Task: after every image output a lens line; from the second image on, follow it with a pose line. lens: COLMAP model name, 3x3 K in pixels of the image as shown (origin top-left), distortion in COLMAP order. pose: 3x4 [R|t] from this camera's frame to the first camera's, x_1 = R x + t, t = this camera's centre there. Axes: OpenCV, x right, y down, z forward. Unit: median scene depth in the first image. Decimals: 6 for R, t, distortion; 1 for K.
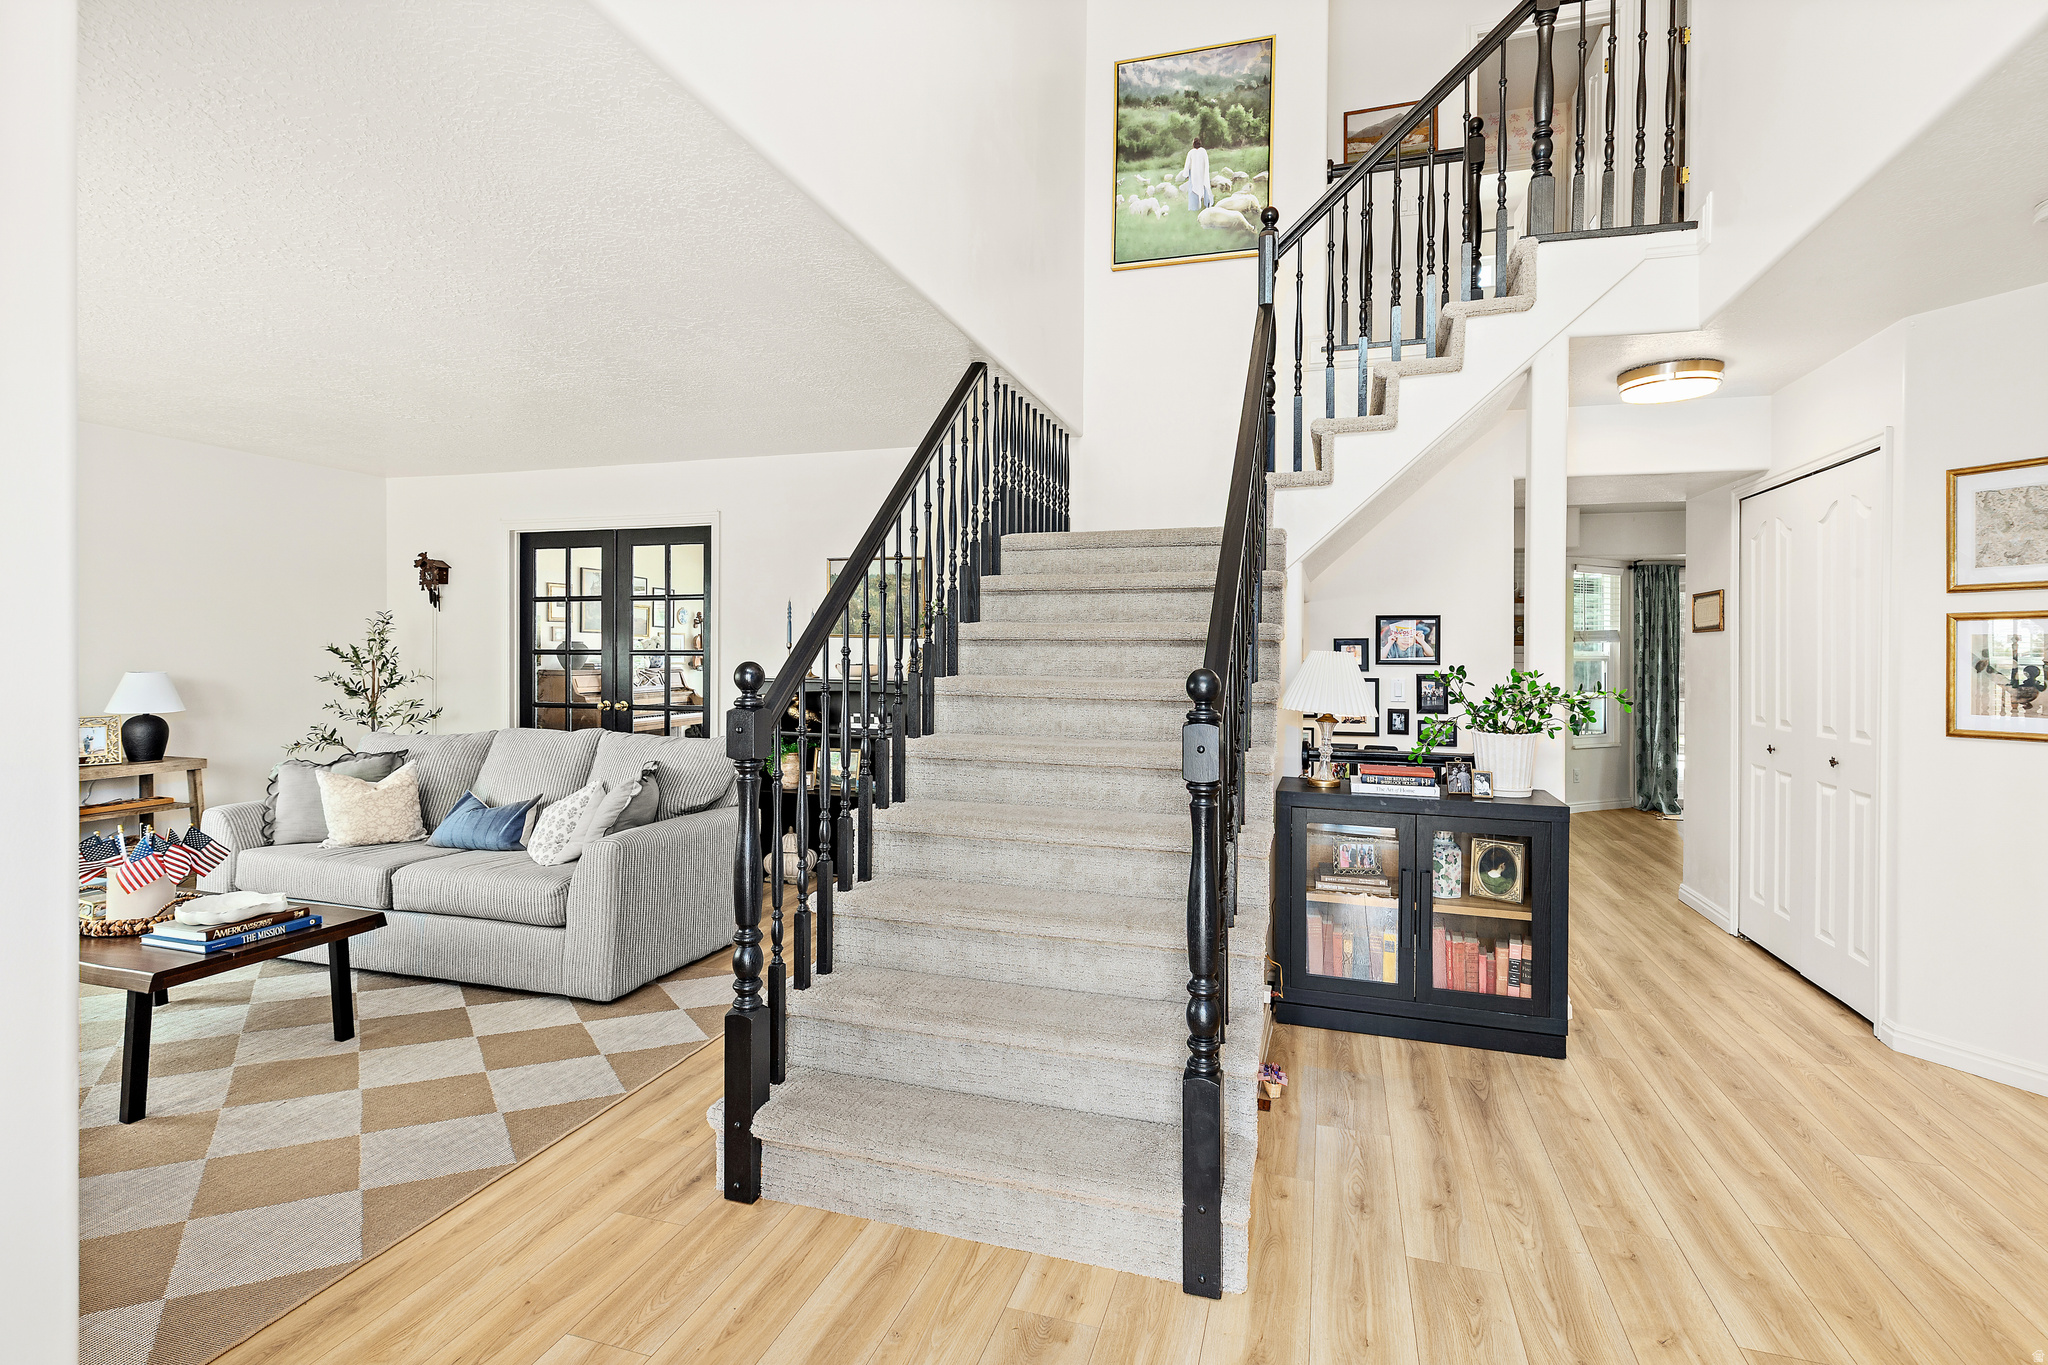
lens RADIAL K [[967.6, 0, 1044.0], [0, 967.6, 653.0], [0, 0, 1]] dist [0.007969, 0.000270]
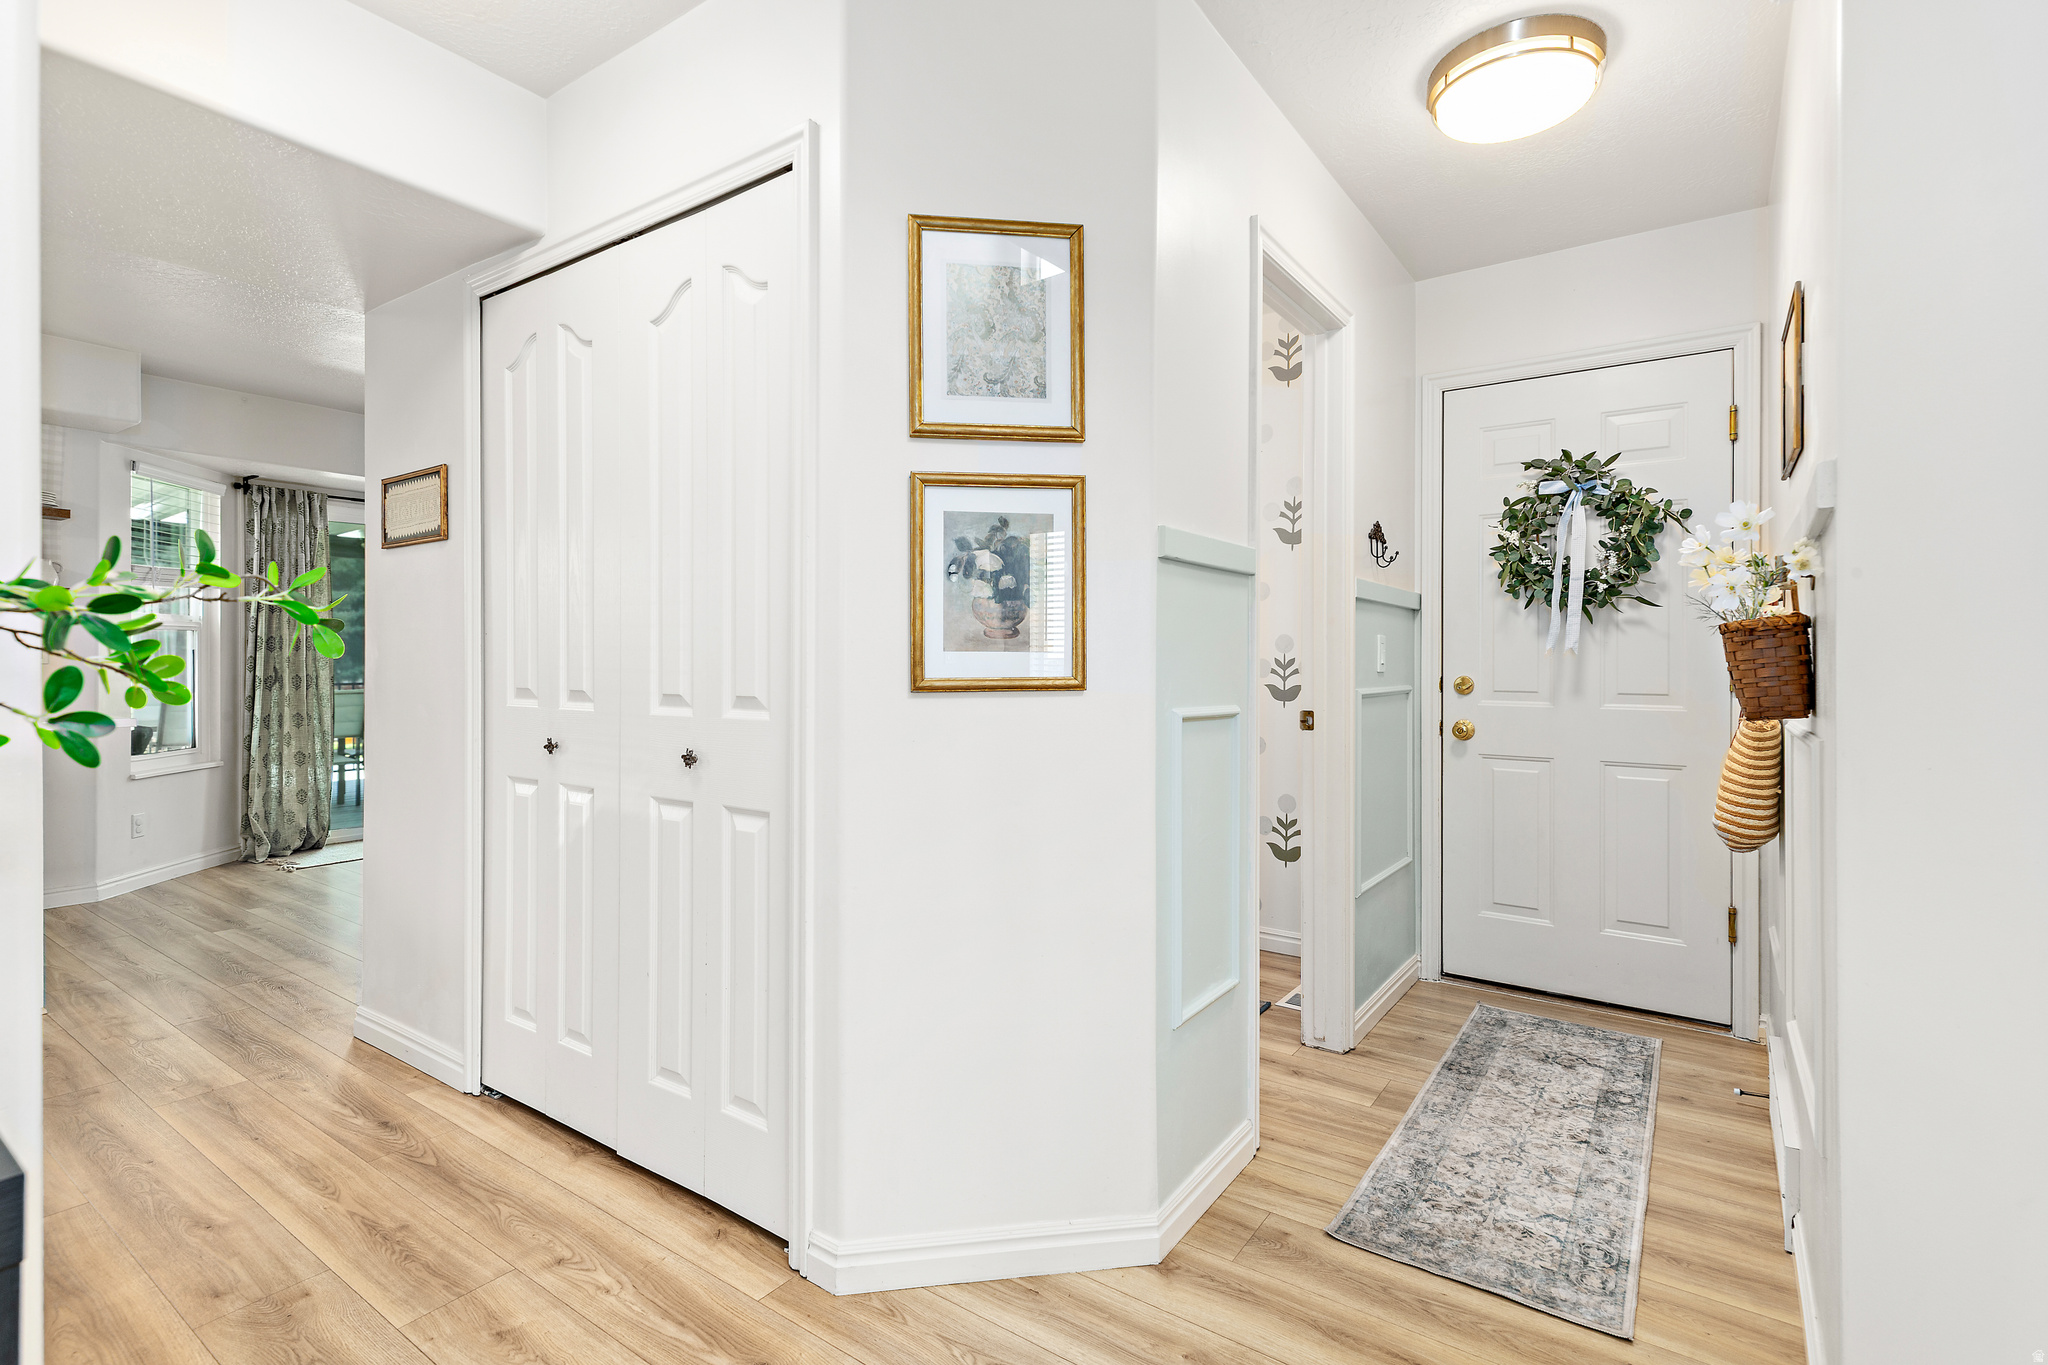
lens RADIAL K [[967.6, 0, 1038.7], [0, 967.6, 657.3], [0, 0, 1]] dist [0.007969, 0.000270]
pose [[0.321291, -0.004753, 0.946968, 0.304832], [0.002388, 0.999988, 0.004209, 0.045216], [-0.946977, 0.000909, 0.321299, 0.539557]]
